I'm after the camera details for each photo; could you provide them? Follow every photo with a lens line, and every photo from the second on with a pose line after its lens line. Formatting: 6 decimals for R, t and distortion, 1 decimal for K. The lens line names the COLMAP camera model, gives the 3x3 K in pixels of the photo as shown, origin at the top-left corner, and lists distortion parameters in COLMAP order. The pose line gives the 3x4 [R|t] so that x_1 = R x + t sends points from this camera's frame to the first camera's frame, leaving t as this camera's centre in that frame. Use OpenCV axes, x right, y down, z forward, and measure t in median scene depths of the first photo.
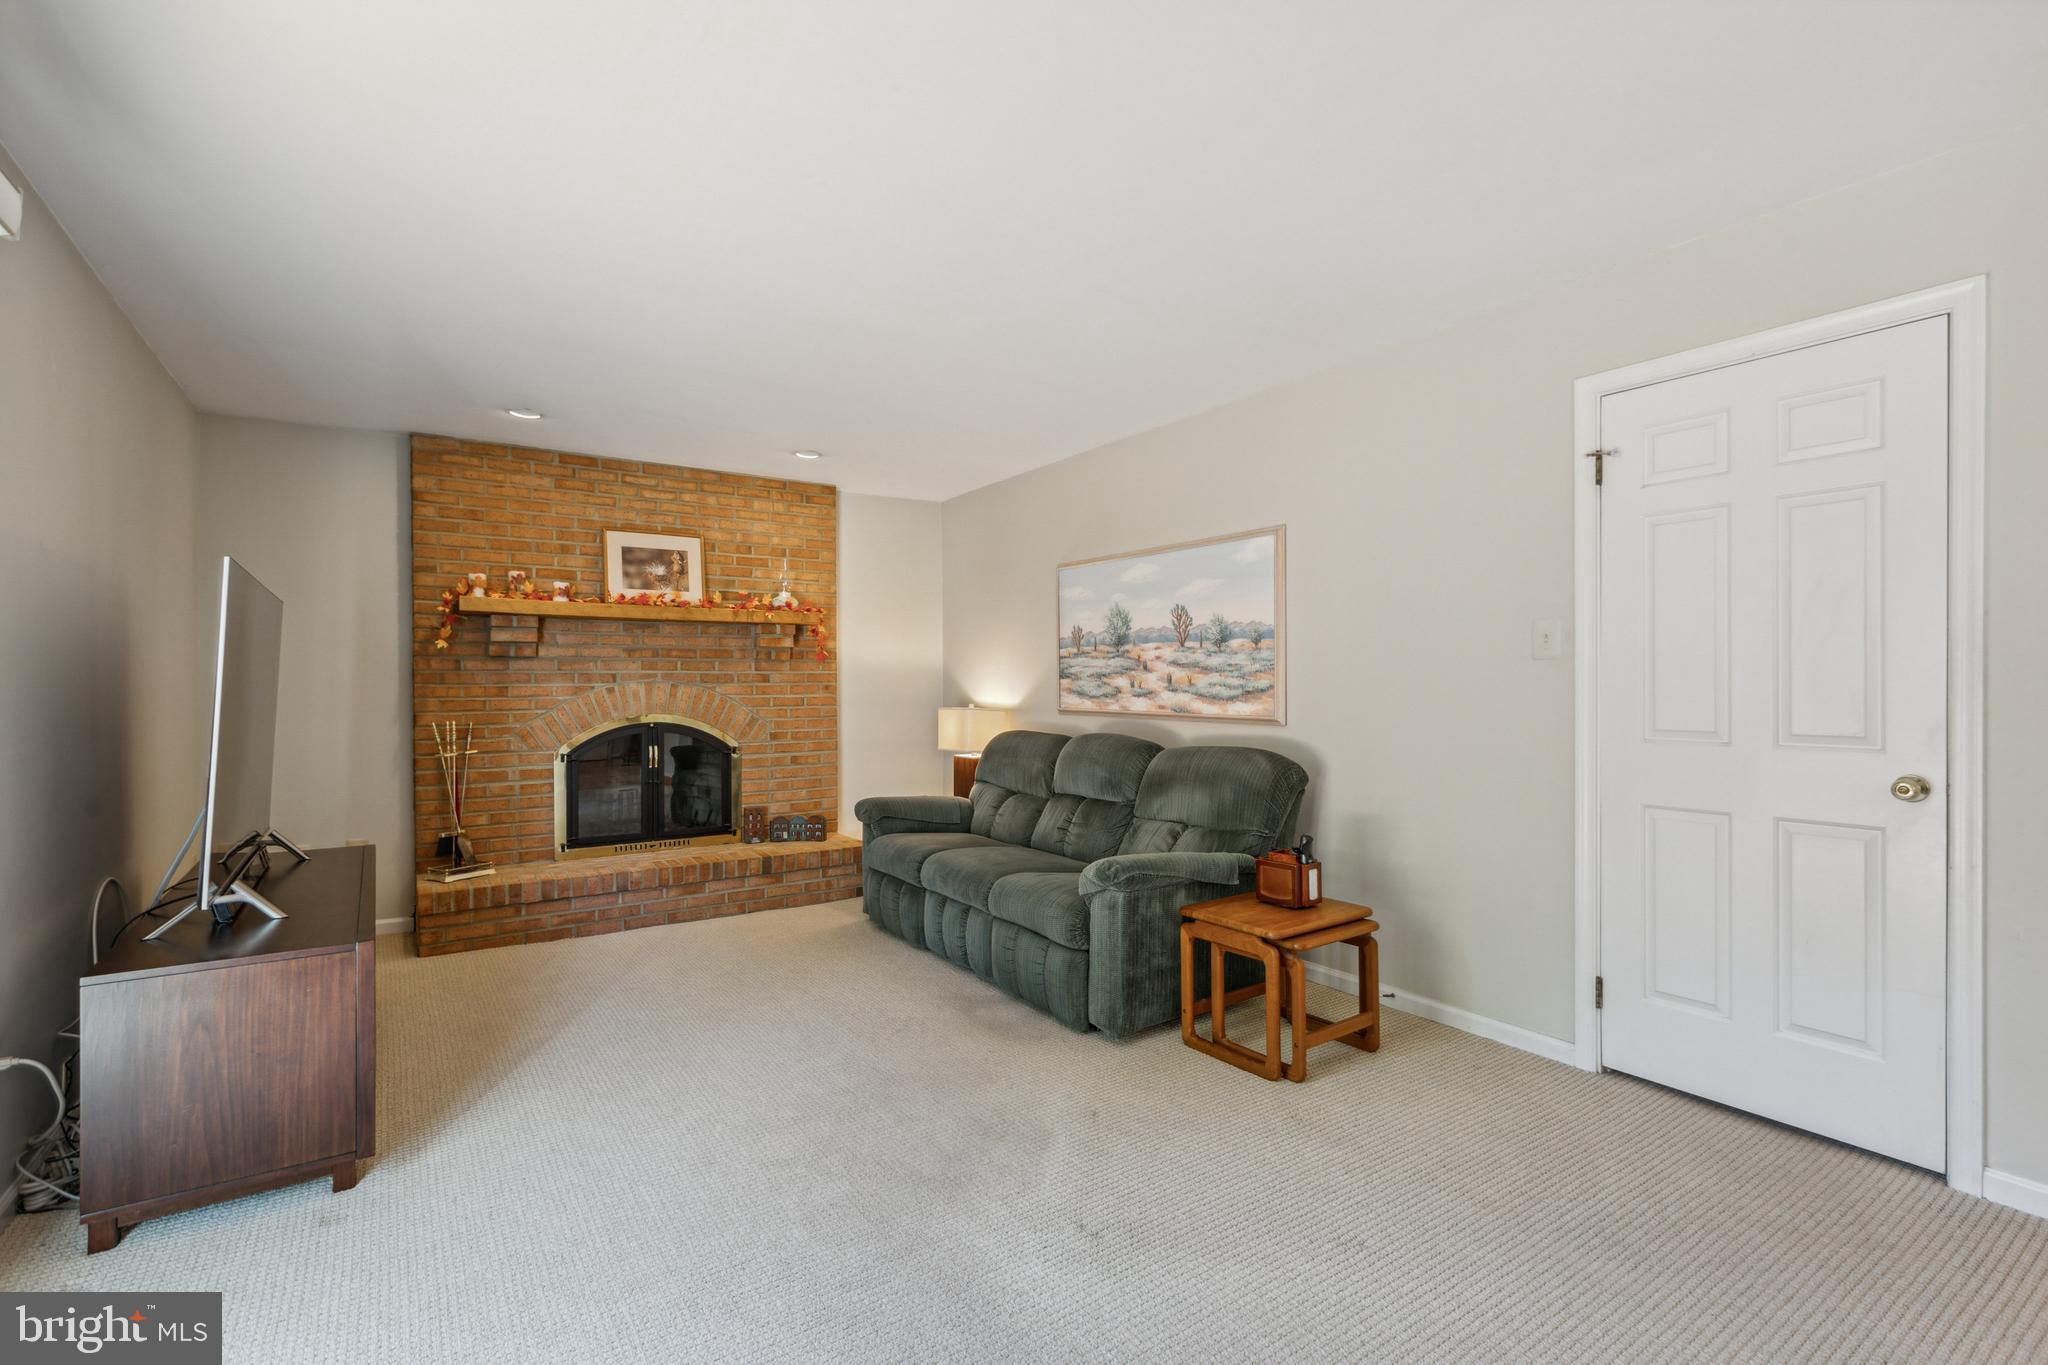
lens RADIAL K [[930.3, 0, 1011.1], [0, 930.3, 684.7], [0, 0, 1]] dist [0.000962, 0.000101]
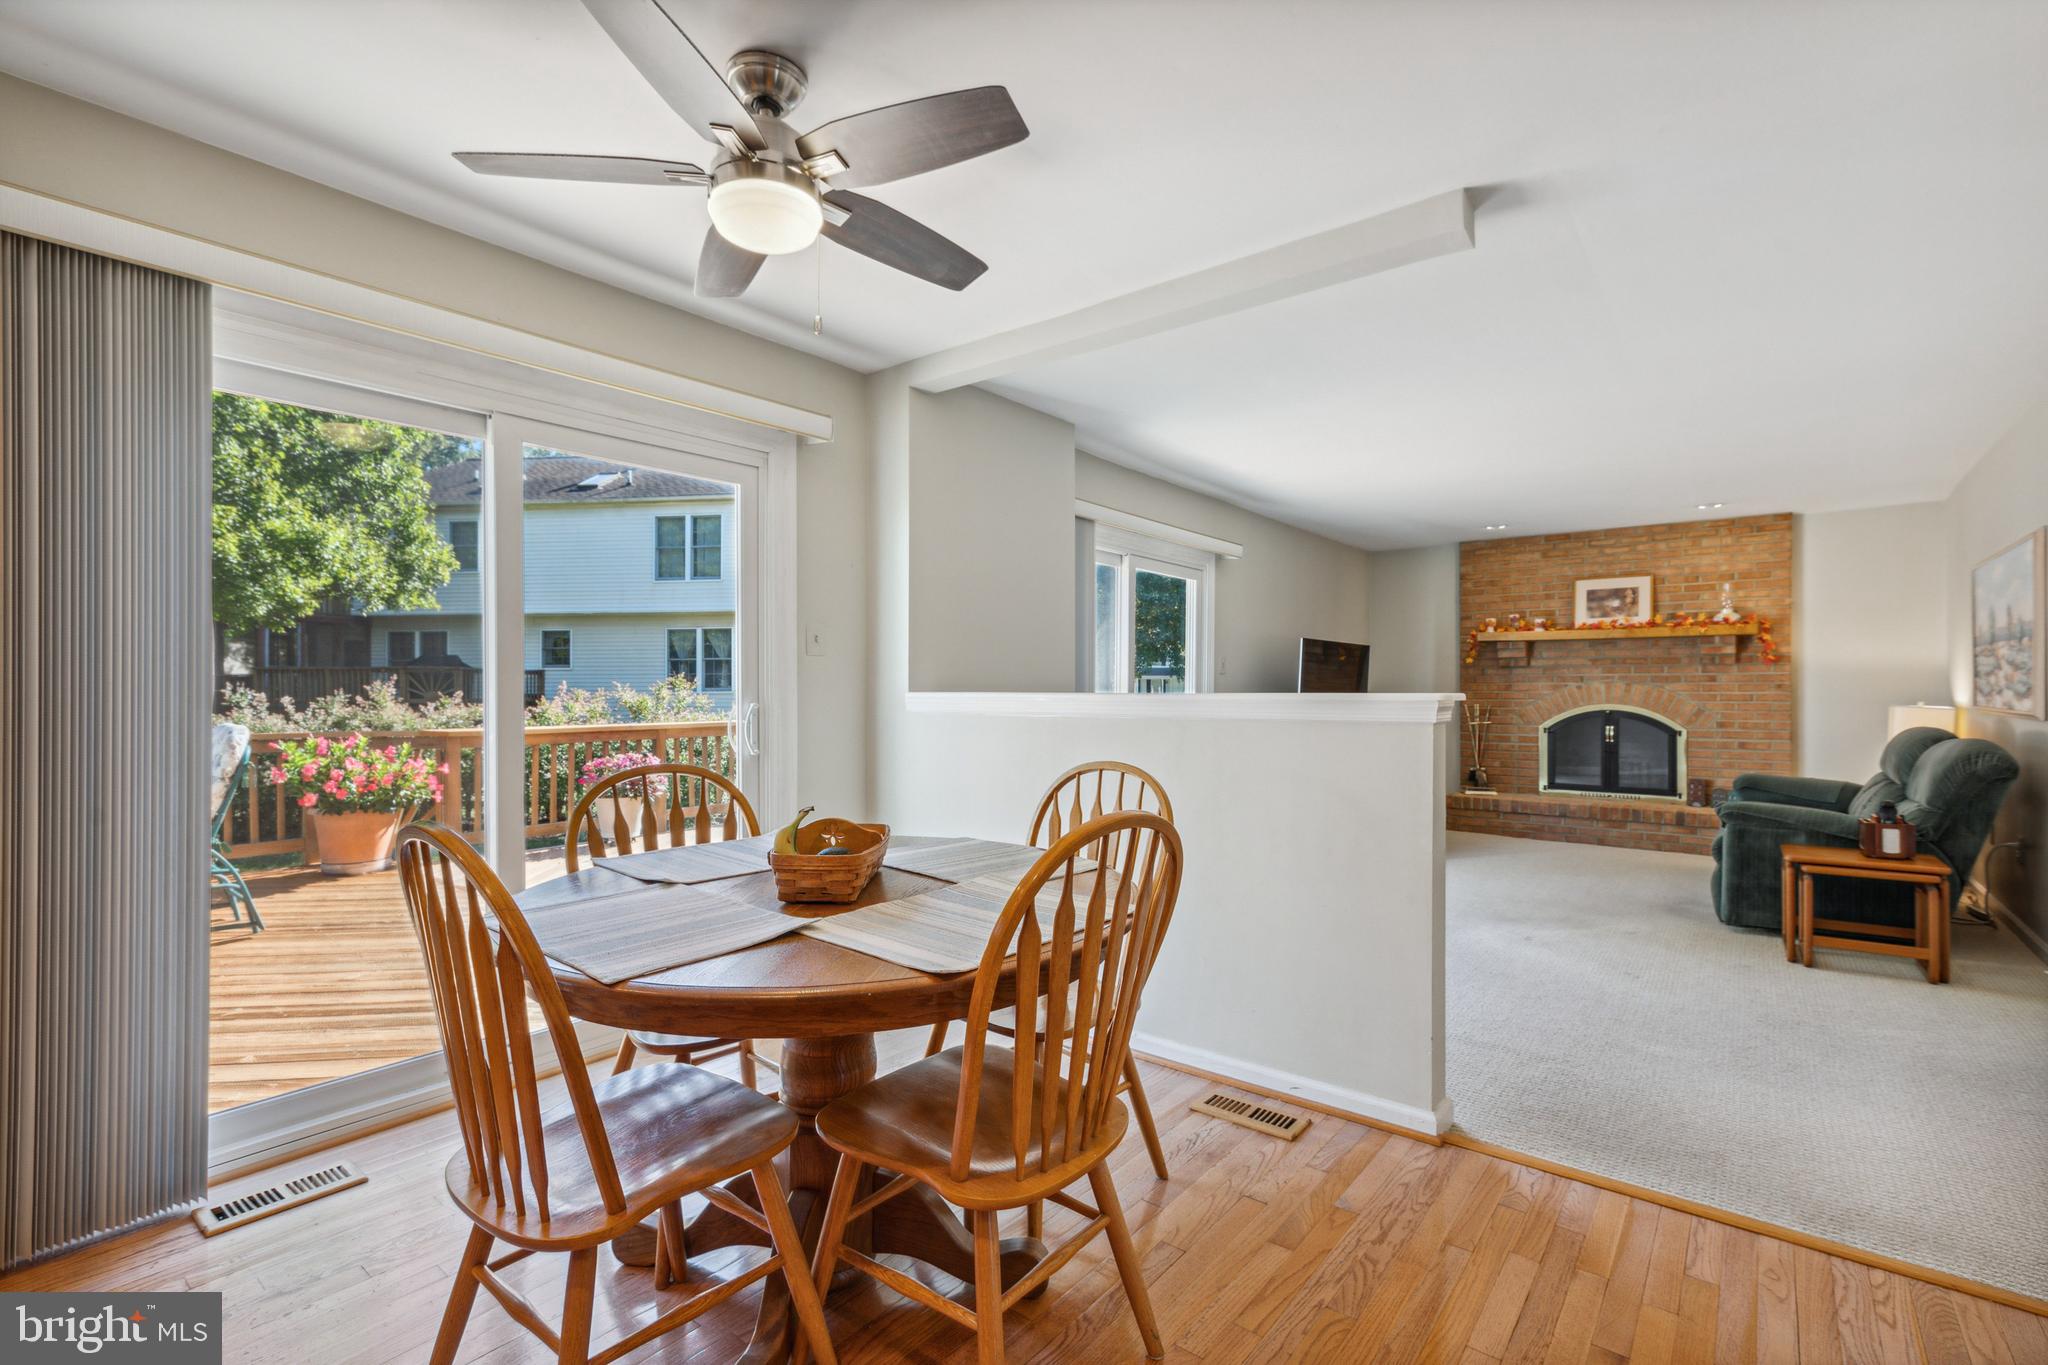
lens RADIAL K [[908.1, 0, 1018.4], [0, 908.1, 687.7], [0, 0, 1]] dist [-0.001082, -0.001543]
pose [[0.291120, 0.003085, -0.956682, 0.696935], [-0.002788, 0.999993, 0.002376, 0.005624], [0.956683, 0.001976, 0.291126, -0.283667]]
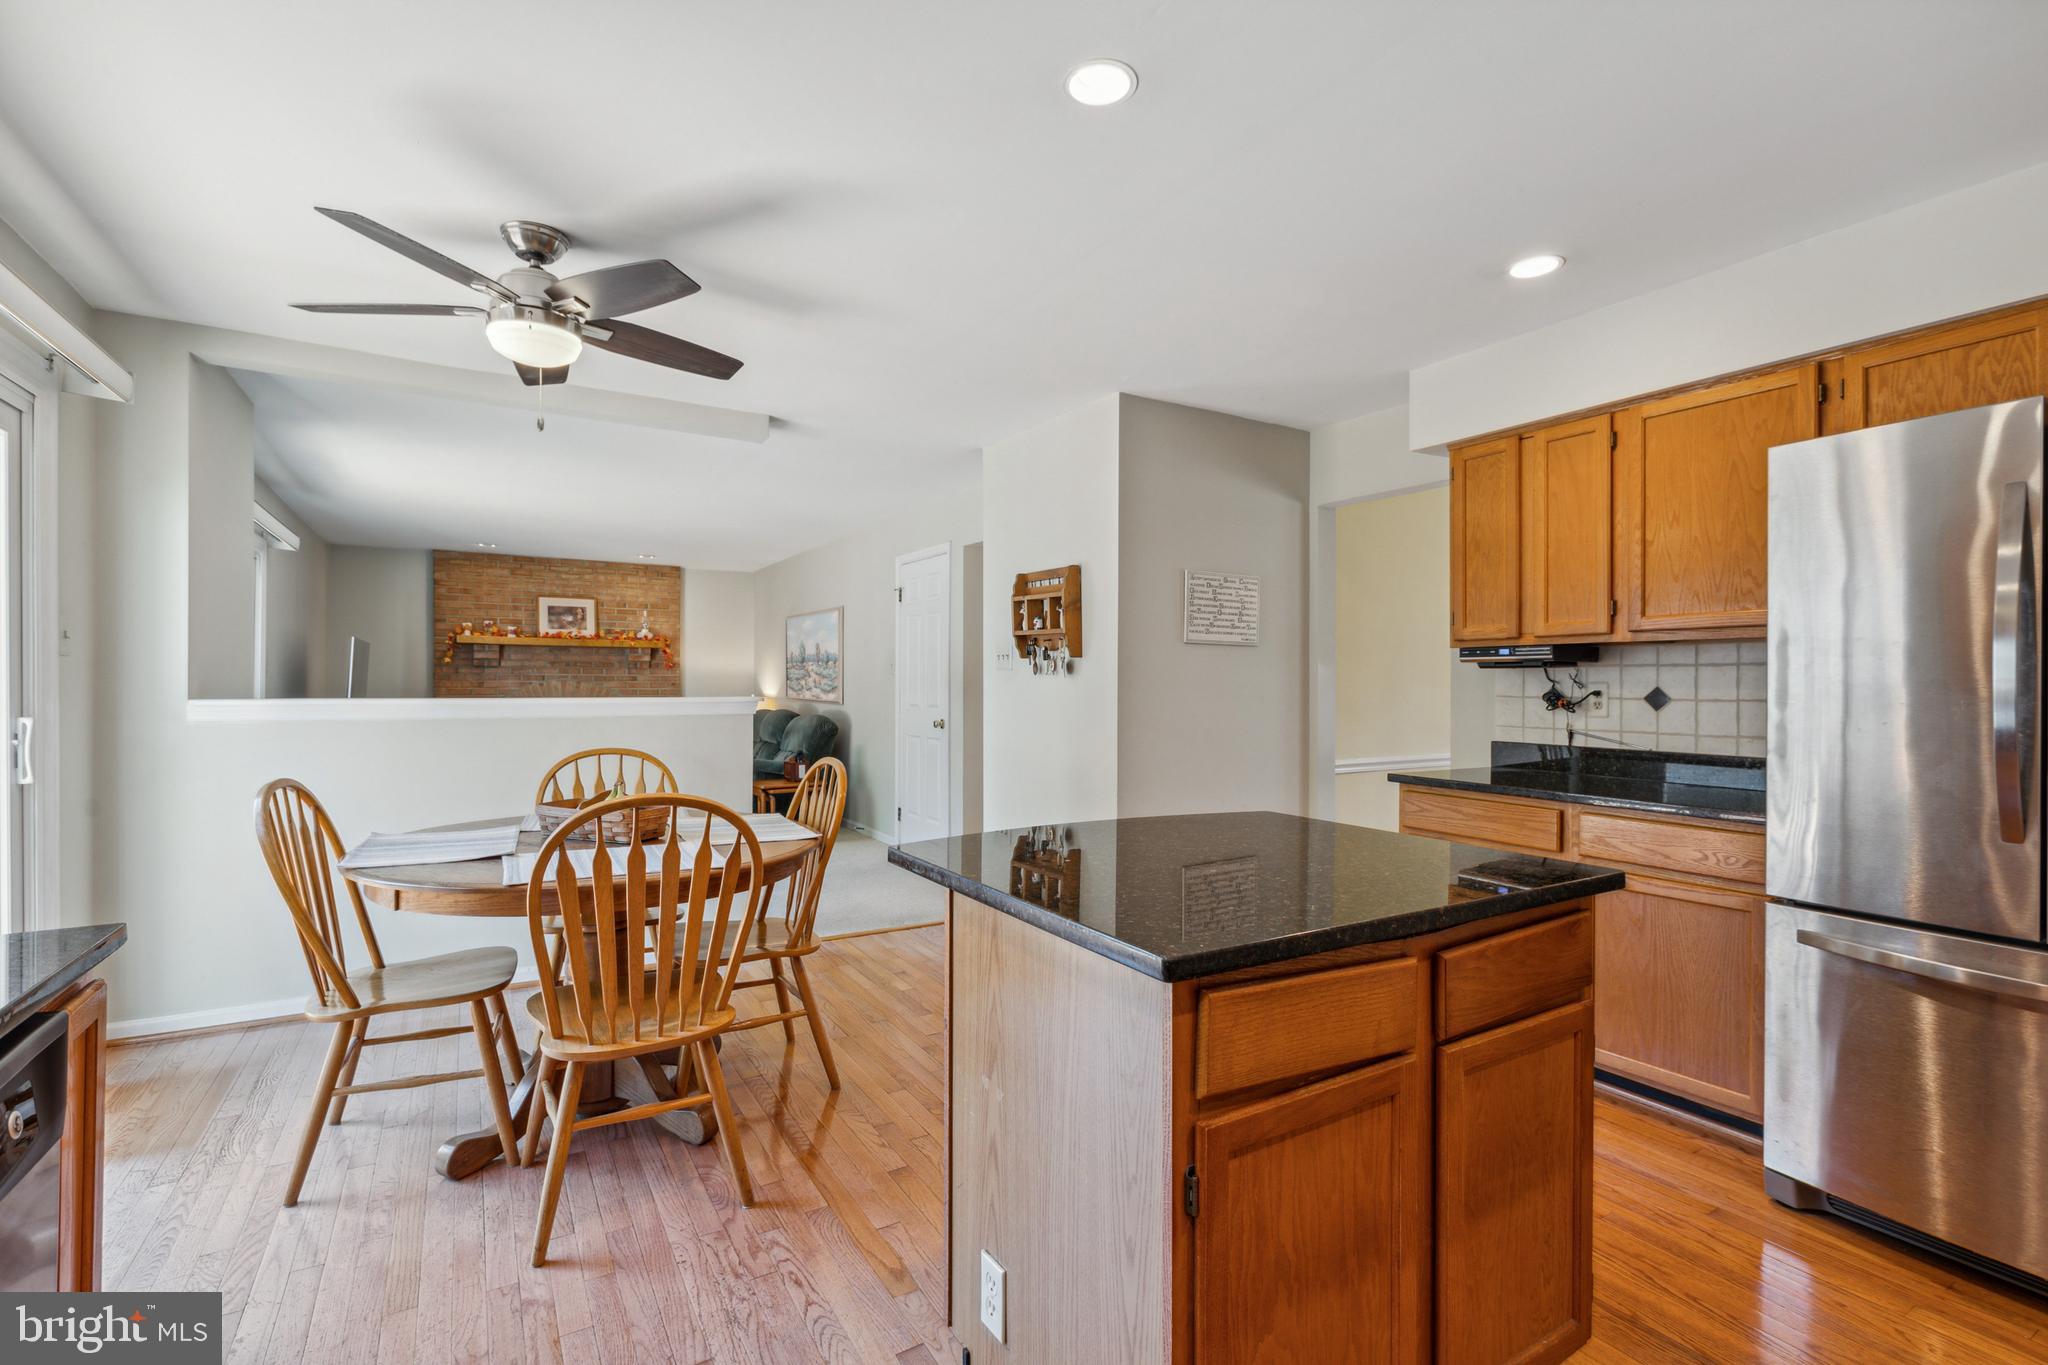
lens RADIAL K [[924.1, 0, 1018.7], [0, 924.1, 688.8], [0, 0, 1]] dist [0.001739, 0.000305]
pose [[0.998719, 0.009108, -0.049783, 0.592452], [-0.008796, 0.999940, 0.006482, -0.005703], [0.049839, -0.006036, 0.998739, -0.761065]]
